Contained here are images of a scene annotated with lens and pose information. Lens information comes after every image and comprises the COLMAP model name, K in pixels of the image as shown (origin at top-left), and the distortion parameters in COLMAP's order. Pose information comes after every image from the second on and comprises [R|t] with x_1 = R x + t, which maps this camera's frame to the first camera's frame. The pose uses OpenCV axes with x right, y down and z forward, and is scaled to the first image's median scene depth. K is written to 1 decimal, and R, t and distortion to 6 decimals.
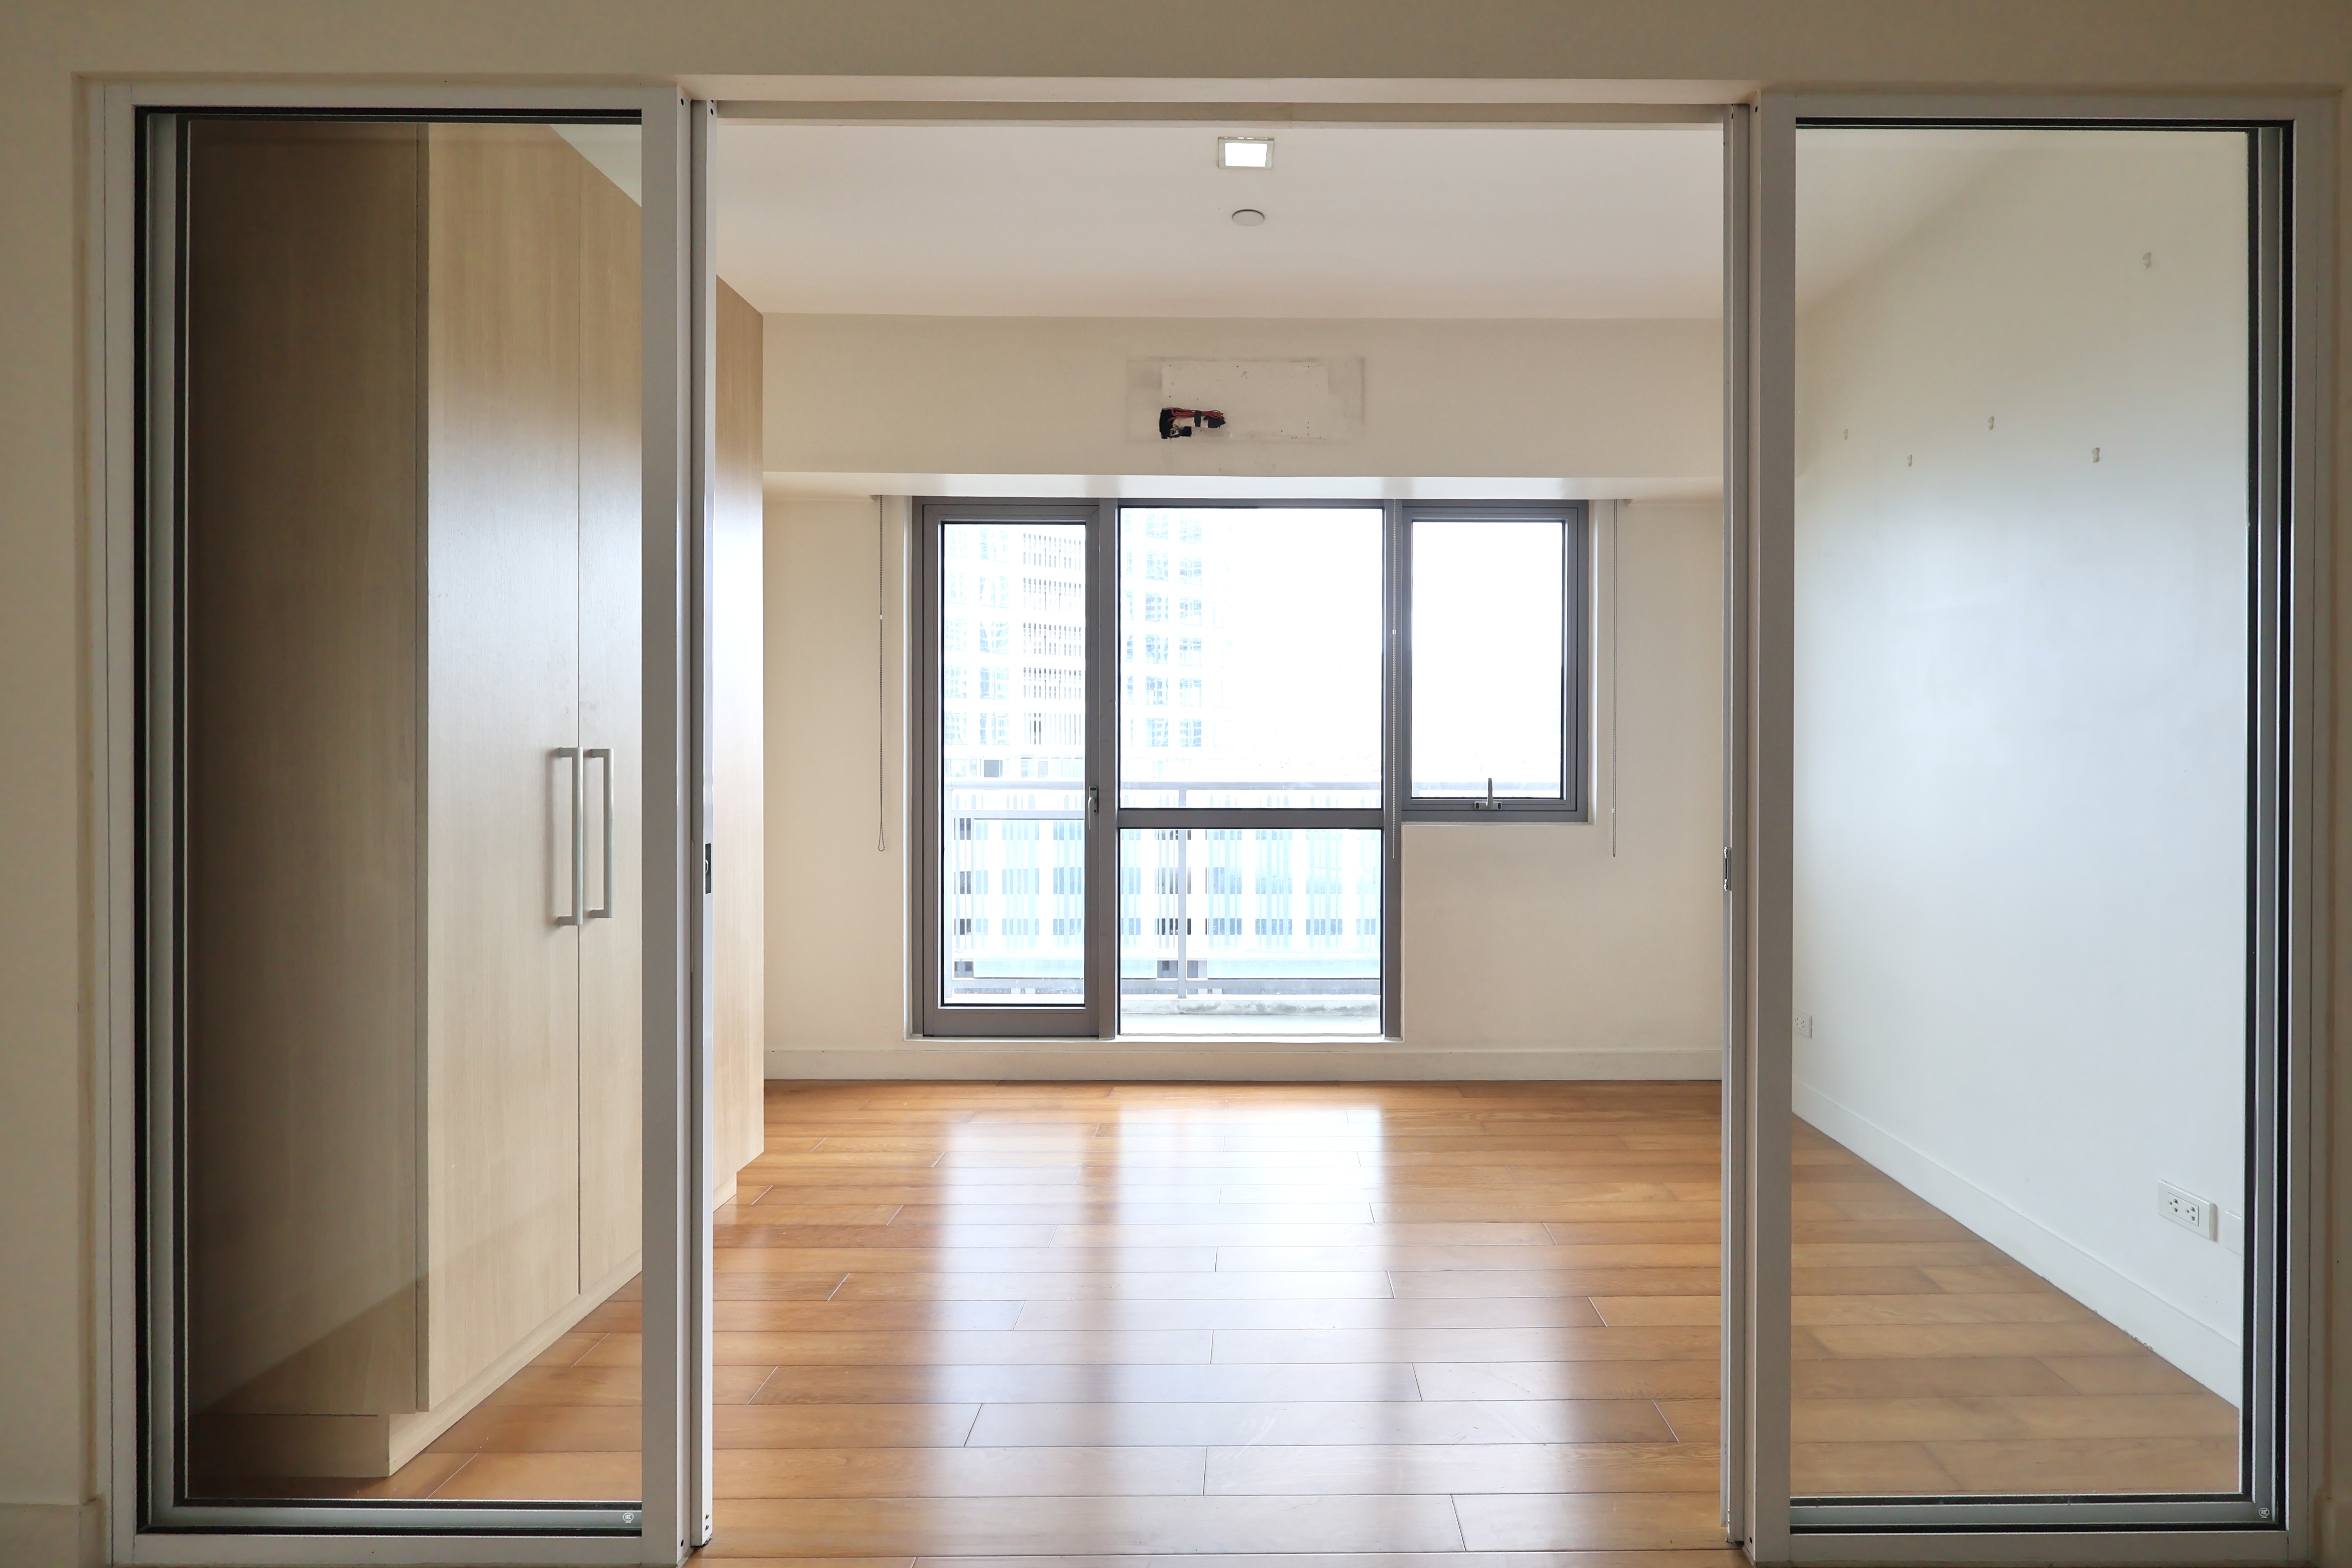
lens RADIAL K [[1128.0, 0, 1270.5], [0, 1128.0, 775.5], [0, 0, 1]] dist [0.000427, 0.000470]
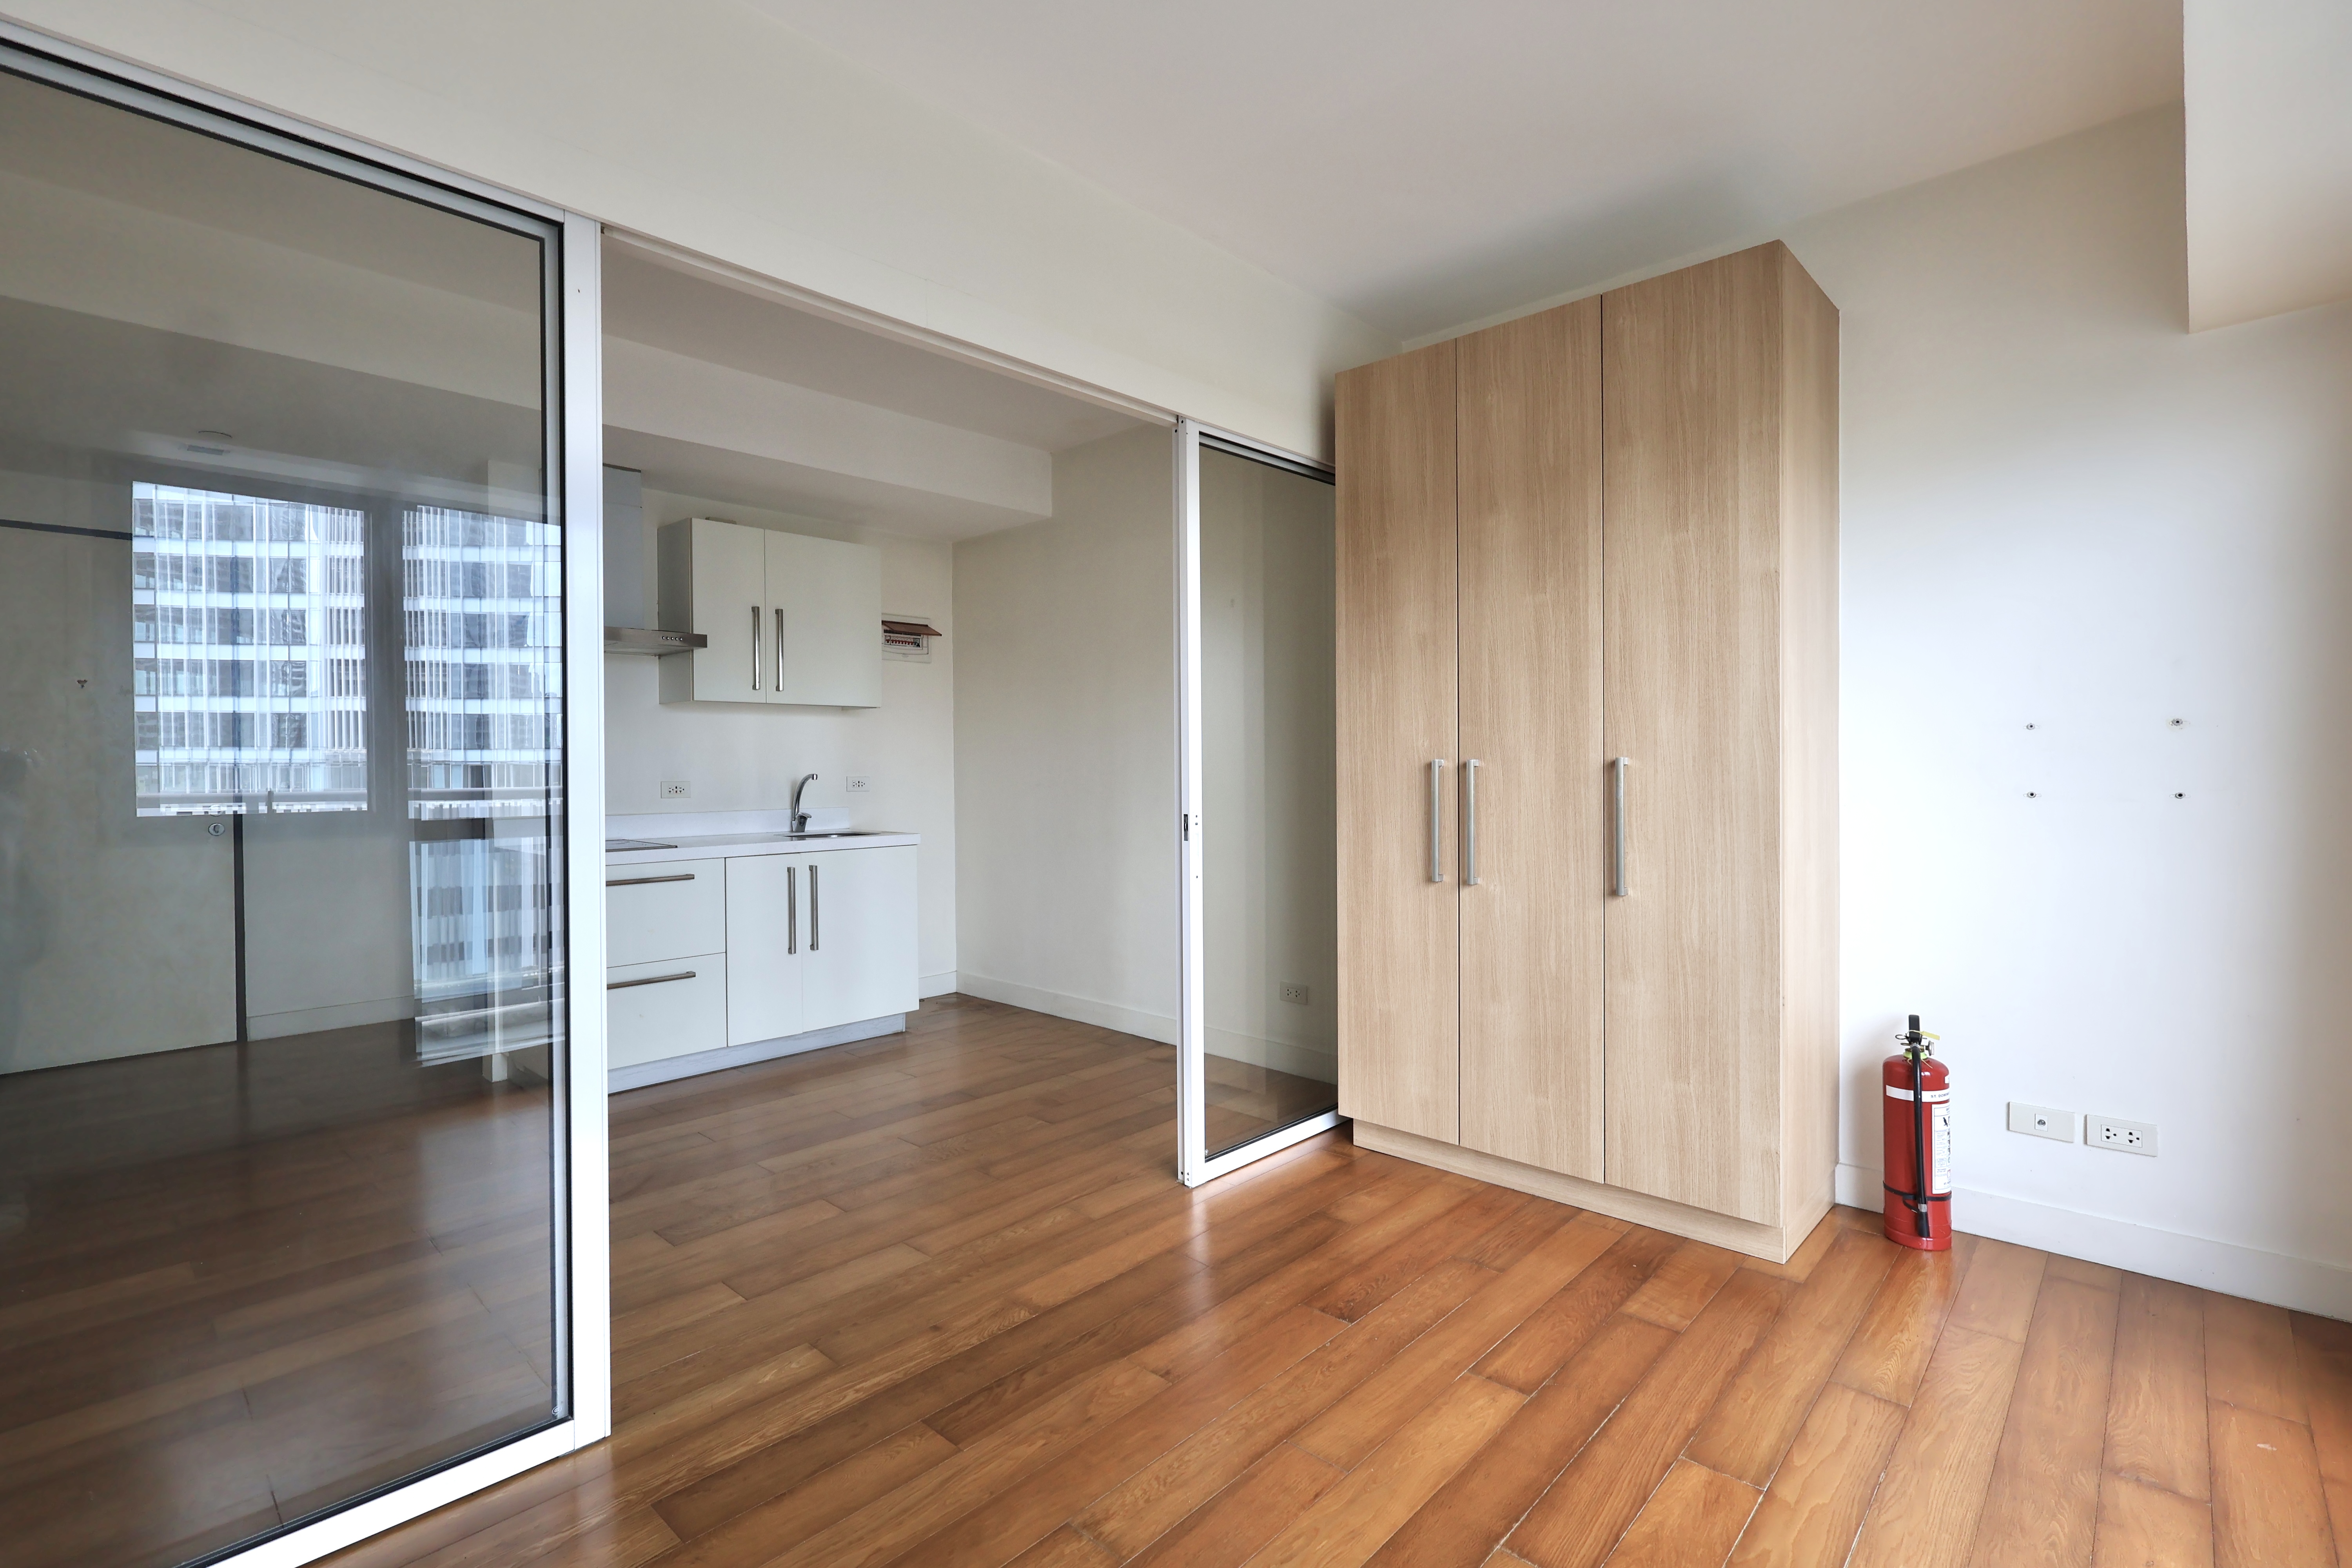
lens RADIAL K [[1086.9, 0, 1172.9], [0, 1086.9, 776.2], [0, 0, 1]] dist [-0.001500, 0.000111]
pose [[-0.691495, 0.010162, -0.722310, 0.331908], [-0.002462, 0.999862, 0.016423, -0.012955], [0.722377, 0.013135, -0.691374, 0.906430]]
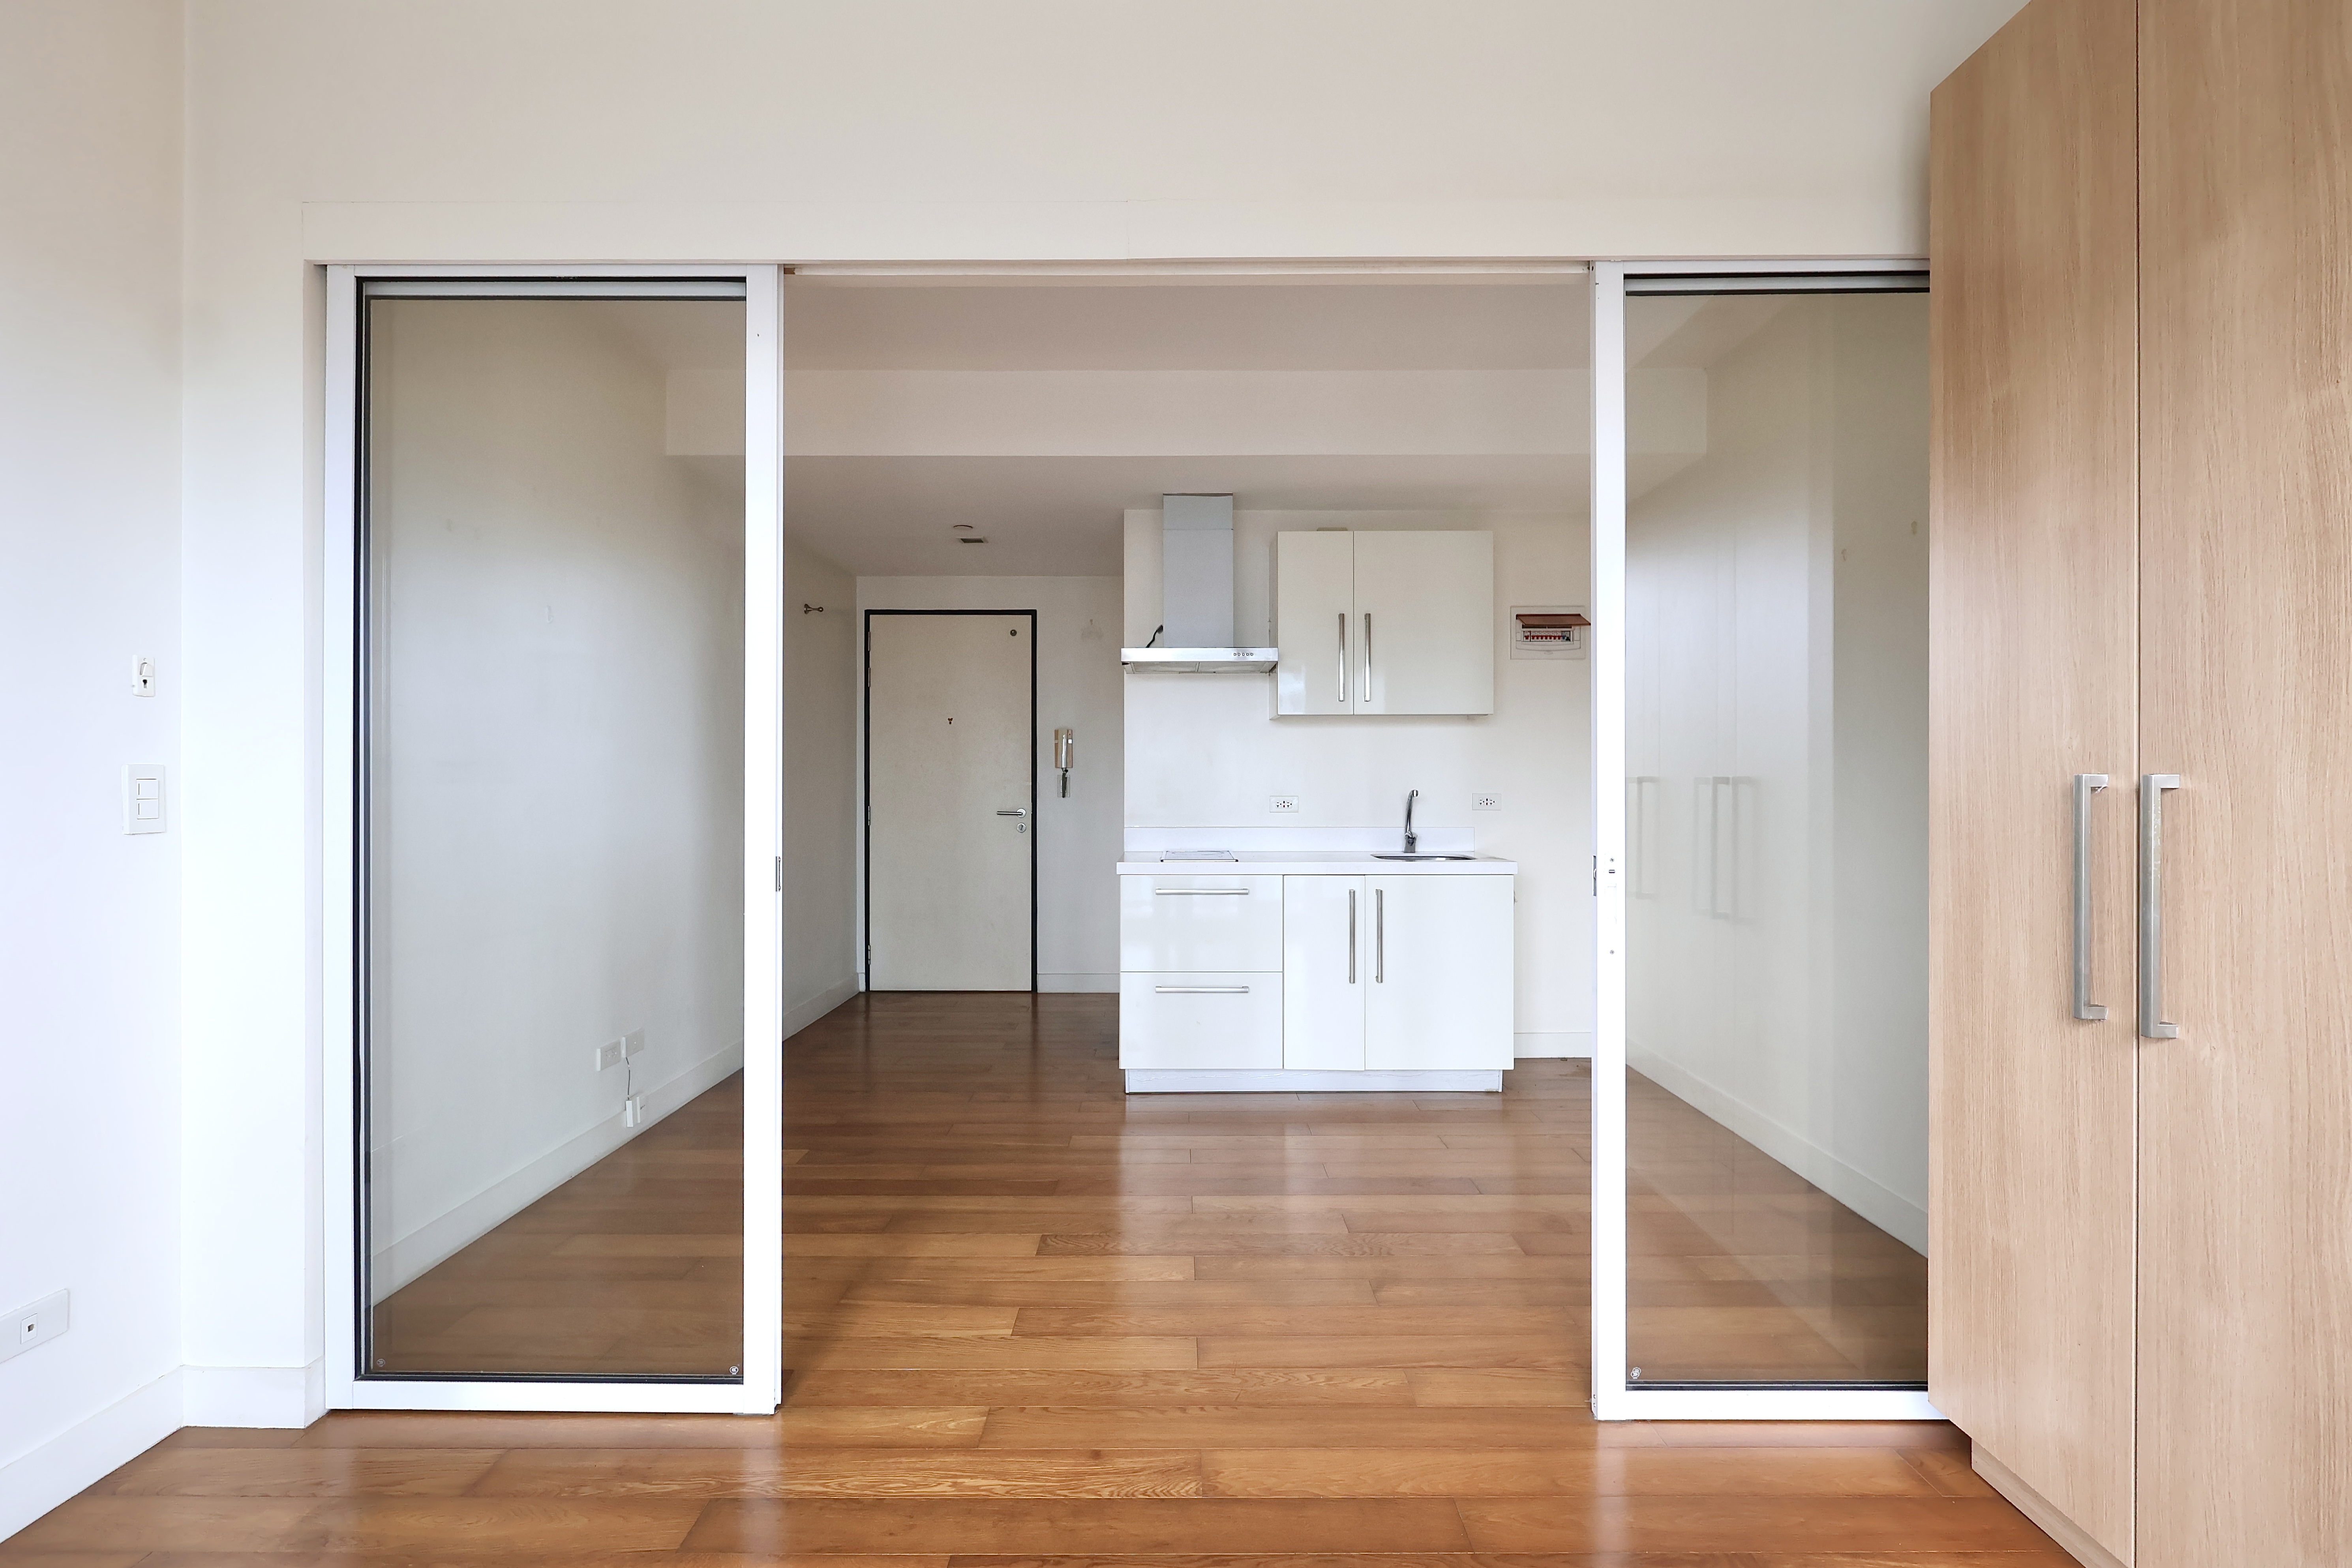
lens RADIAL K [[1094.8, 0, 1174.3], [0, 1094.8, 789.2], [0, 0, 1]] dist [-0.000106, 0.000347]
pose [[-0.999862, -0.001591, 0.016565, -0.022373], [-0.001325, 0.999870, 0.016044, -0.013104], [-0.016589, 0.016020, -0.999734, 0.900786]]
